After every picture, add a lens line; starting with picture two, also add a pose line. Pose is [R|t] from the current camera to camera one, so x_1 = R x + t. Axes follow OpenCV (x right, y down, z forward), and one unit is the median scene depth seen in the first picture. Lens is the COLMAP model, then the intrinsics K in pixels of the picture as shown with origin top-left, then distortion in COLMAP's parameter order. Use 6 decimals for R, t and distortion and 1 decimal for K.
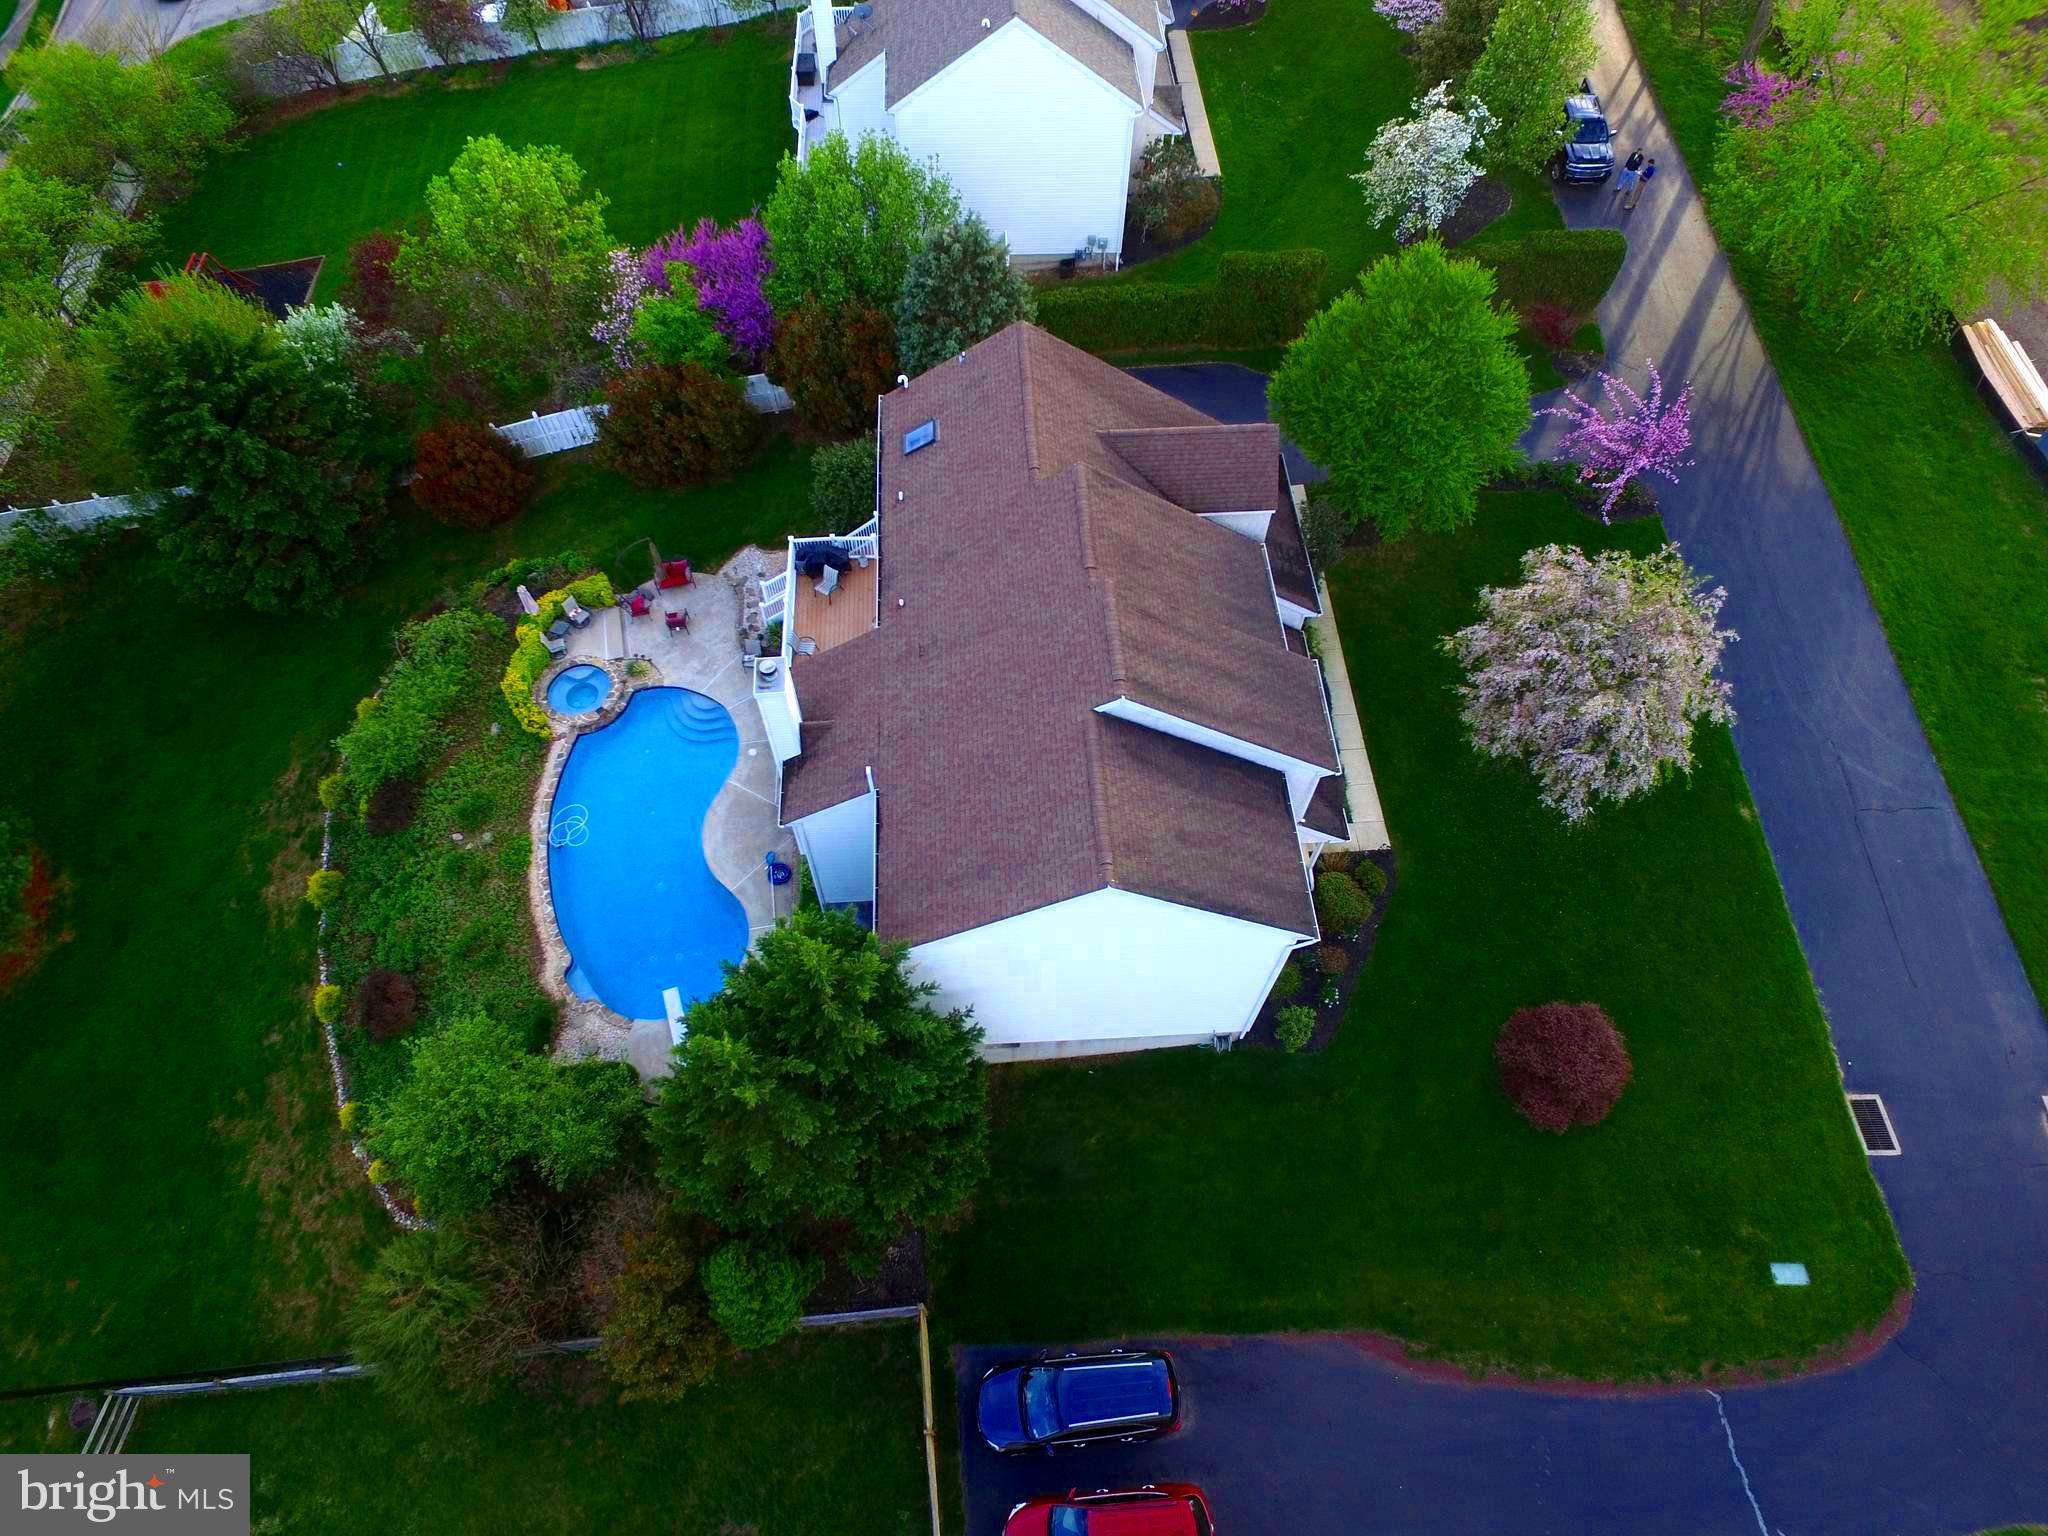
lens RADIAL K [[1185.5, 0, 1027.0], [0, 1185.5, 767.3], [0, 0, 1]] dist [0.002712, 0.001575]
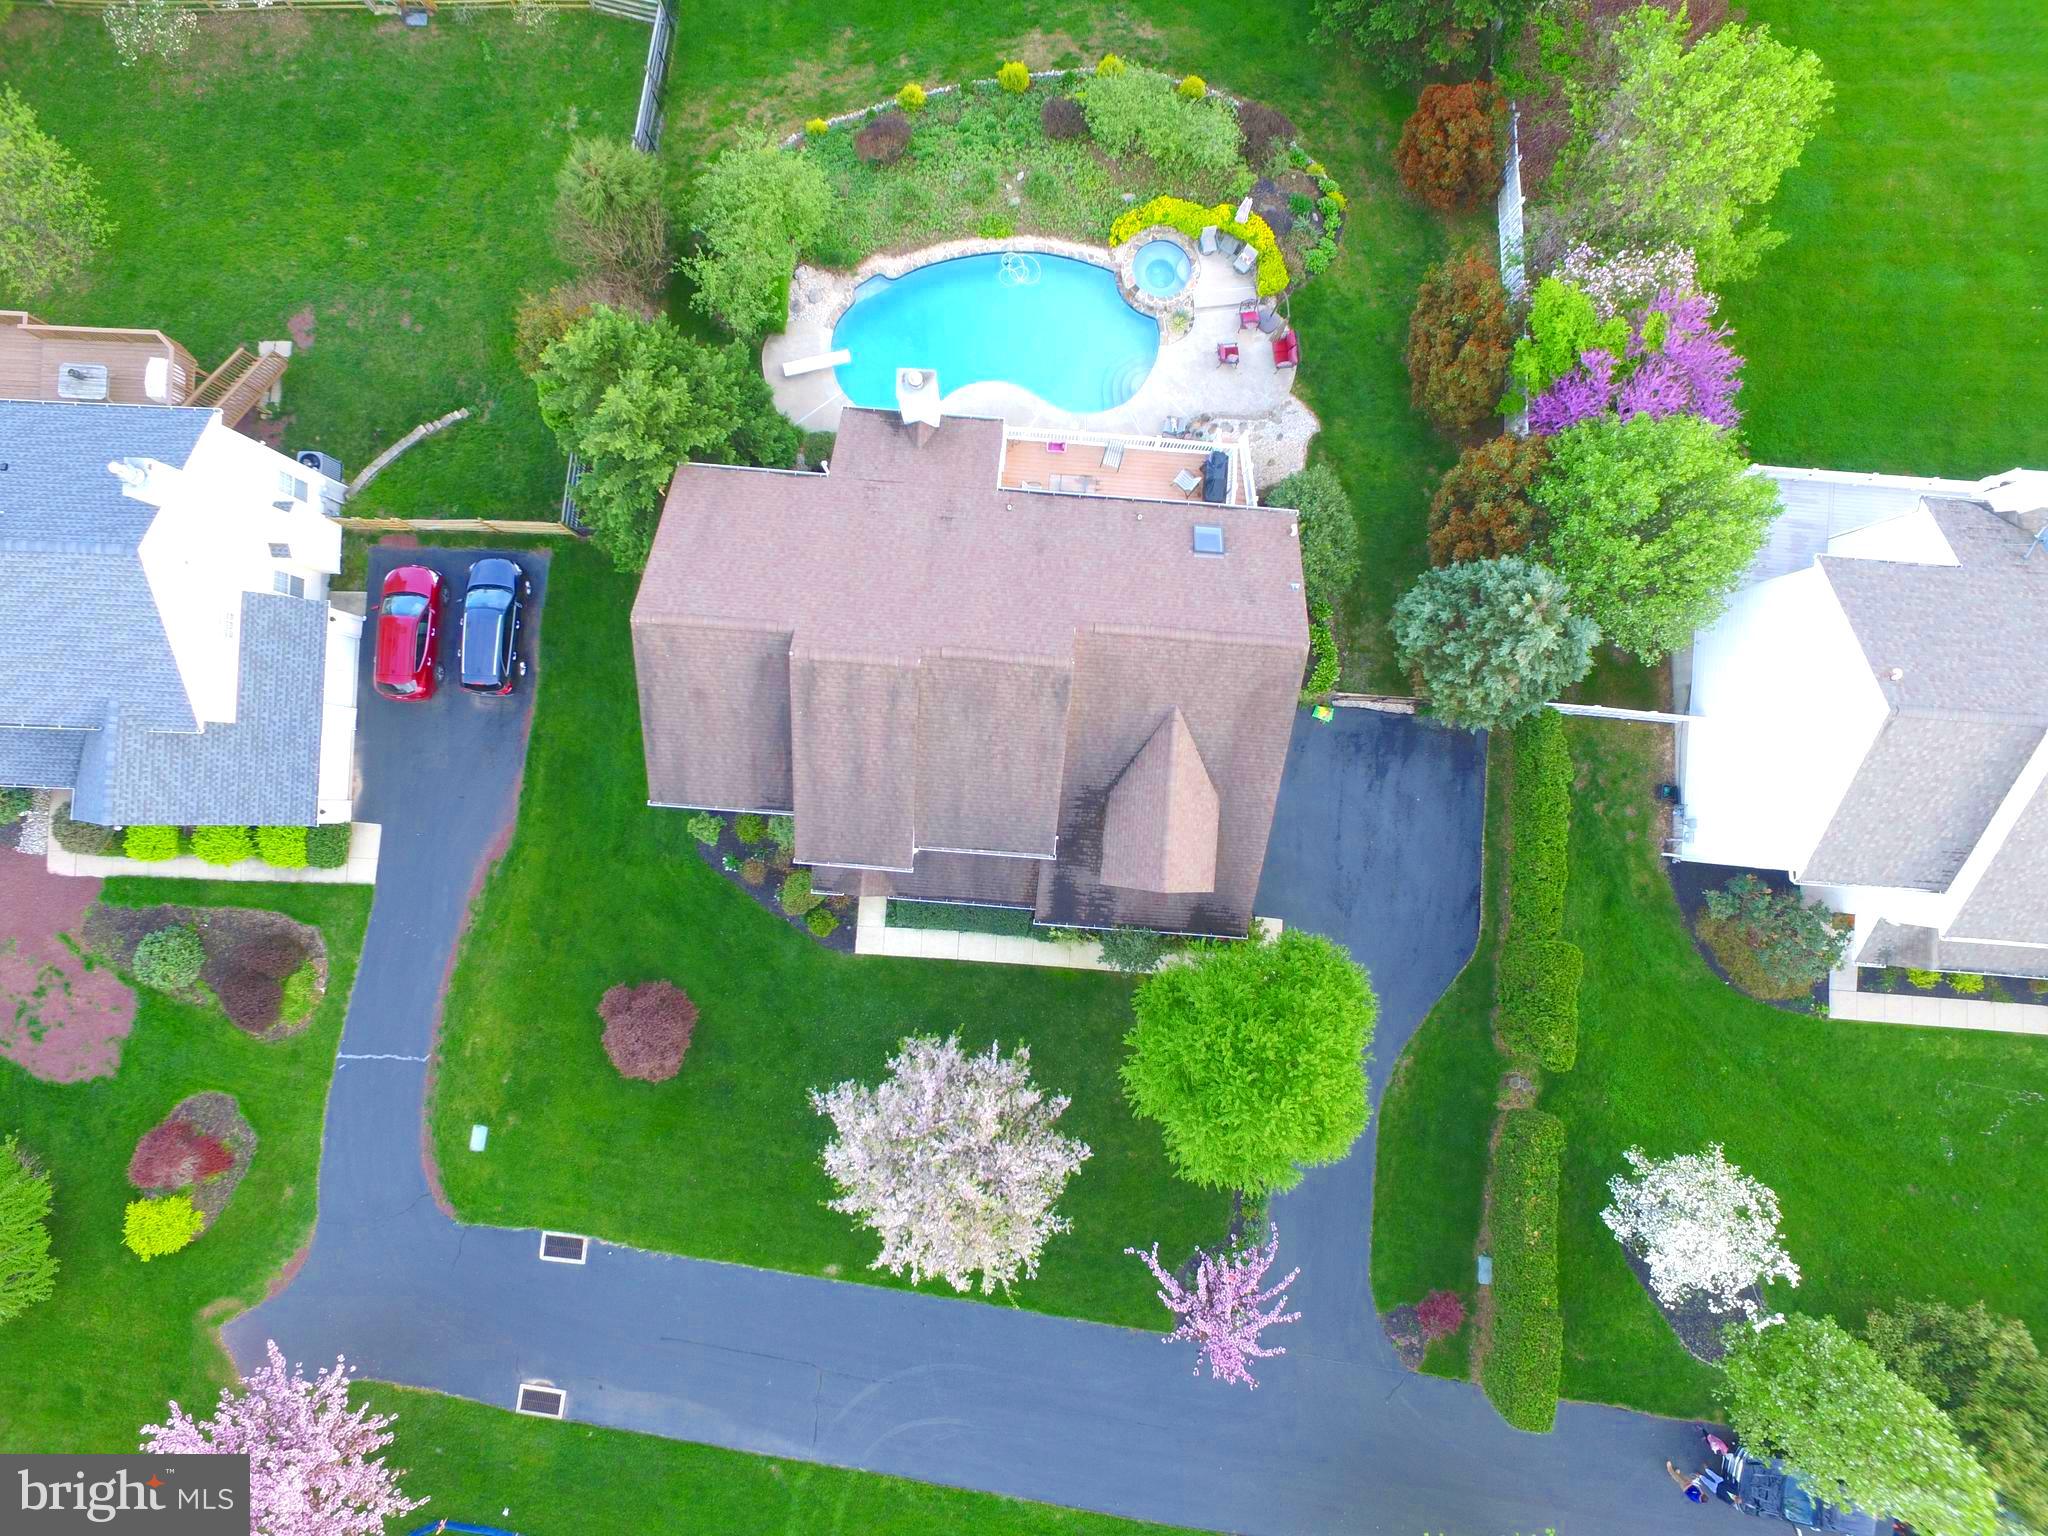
lens RADIAL K [[1185.5, 0, 1017.1], [0, 1185.5, 766.5], [0, 0, 1]] dist [0.002712, 0.001575]
pose [[-0.131291, 0.990240, -0.046775, 0.146612], [-0.851462, -0.088475, 0.516899, -0.589415], [0.507715, 0.107691, 0.854768, 0.067537]]
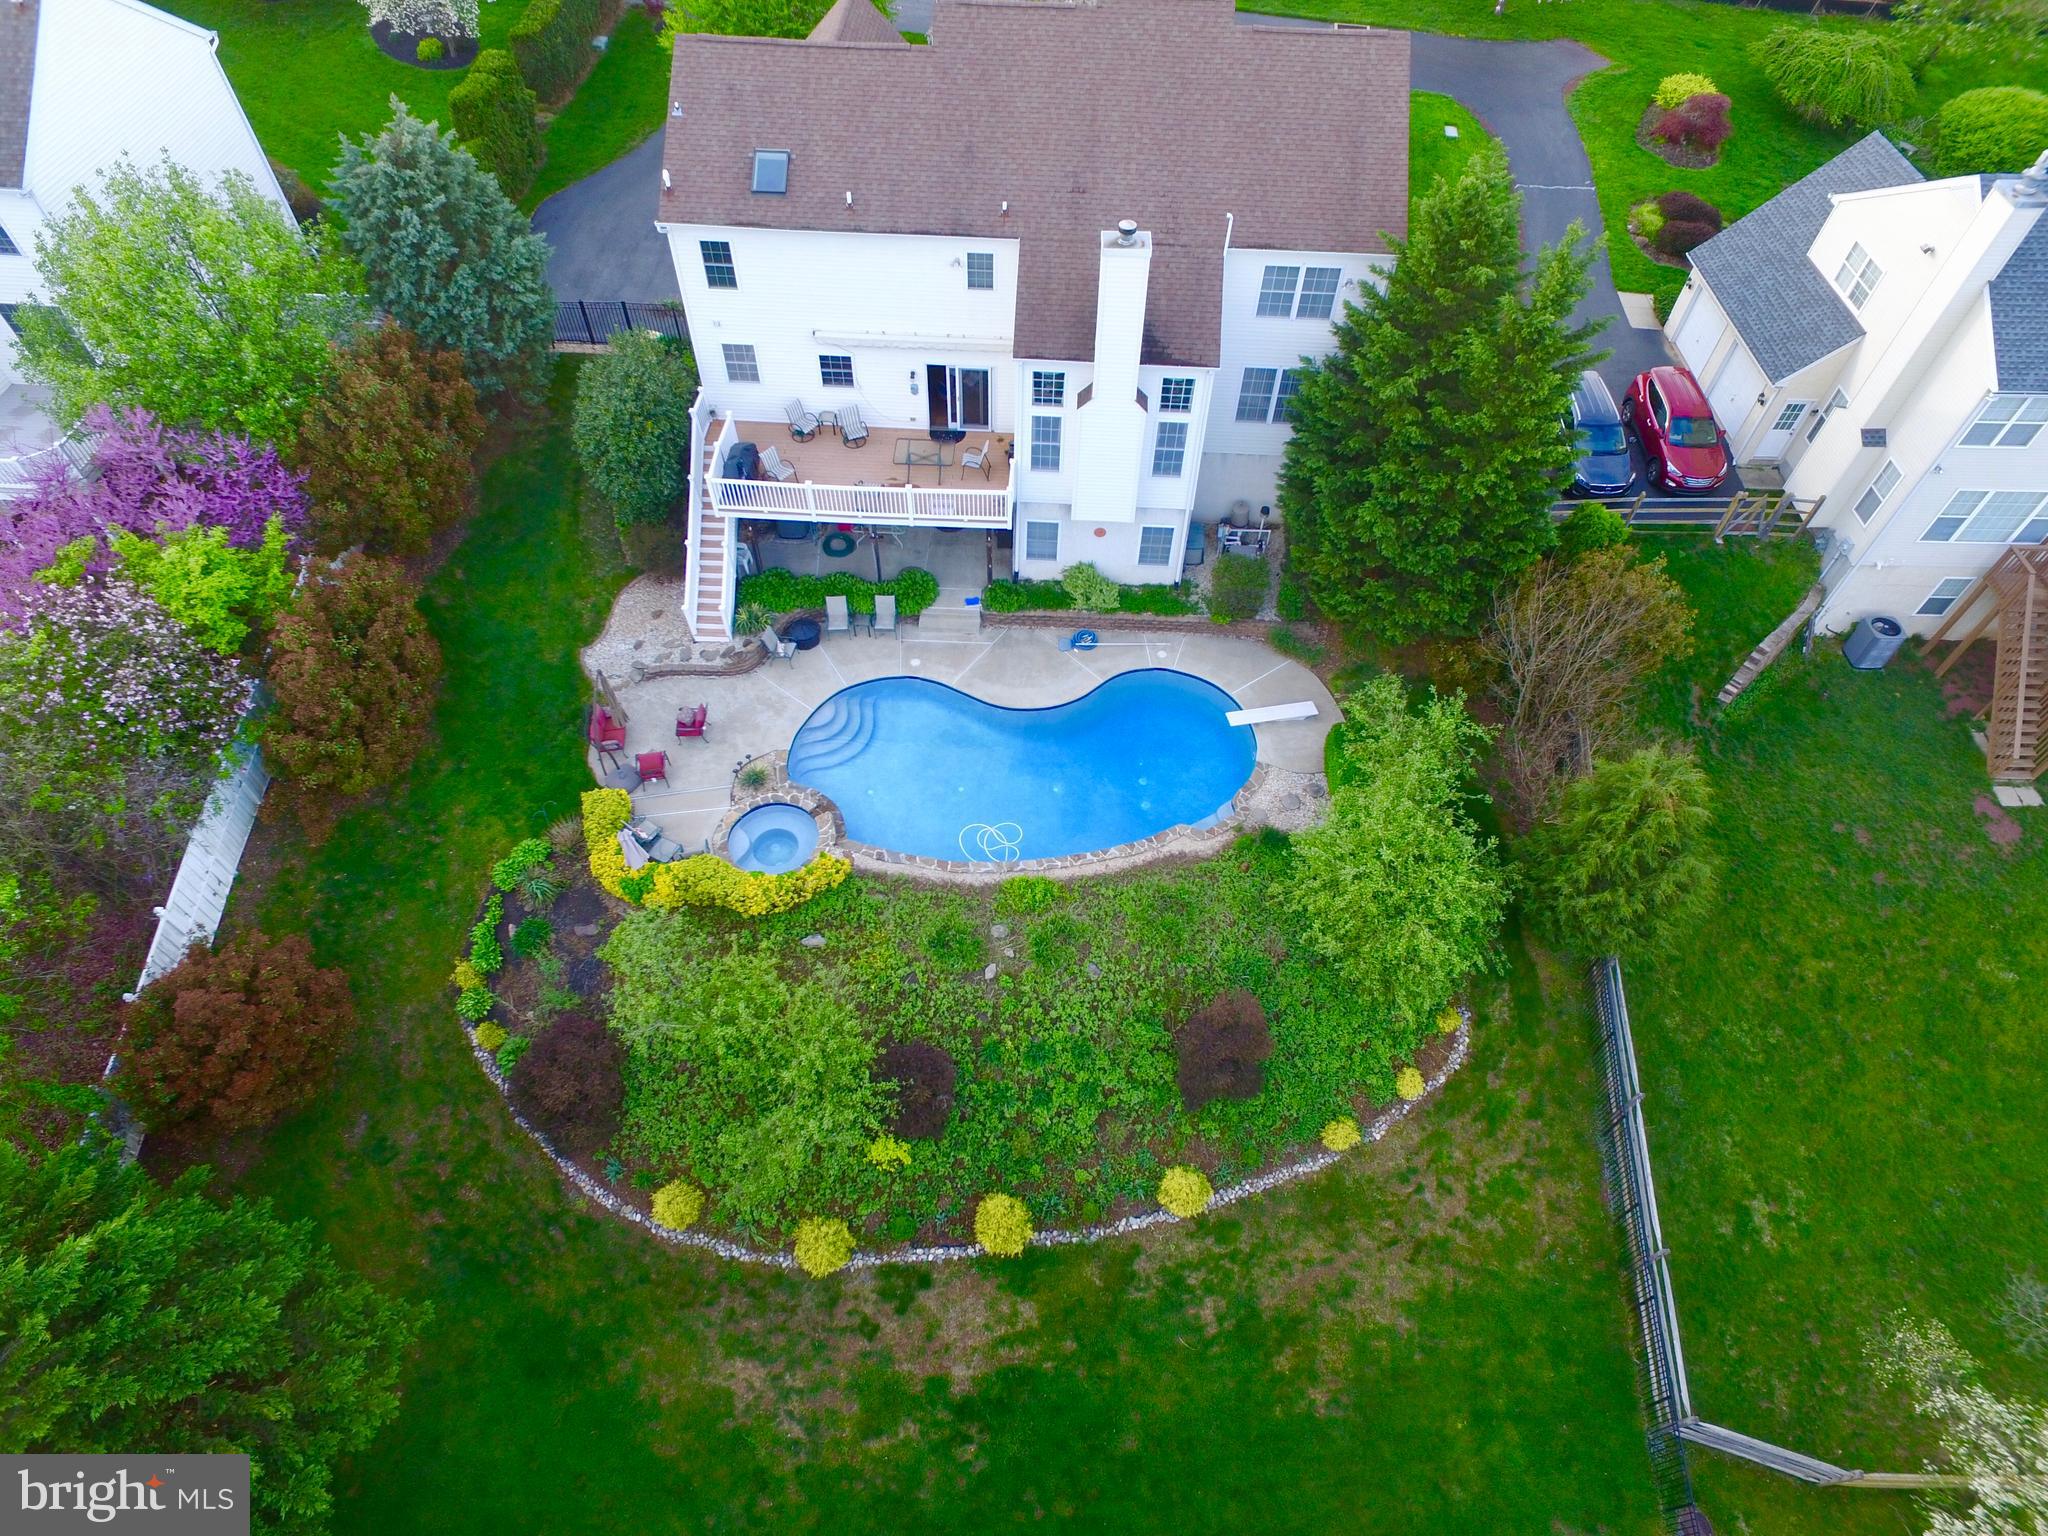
lens RADIAL K [[1185.5, 0, 1026.9], [0, 1185.5, 765.8], [0, 0, 1]] dist [0.002712, 0.001575]
pose [[0.106071, -0.787890, 0.606612, -0.808889], [0.834878, 0.401937, 0.376066, -0.237642], [-0.540118, 0.466557, 0.700426, 0.436349]]
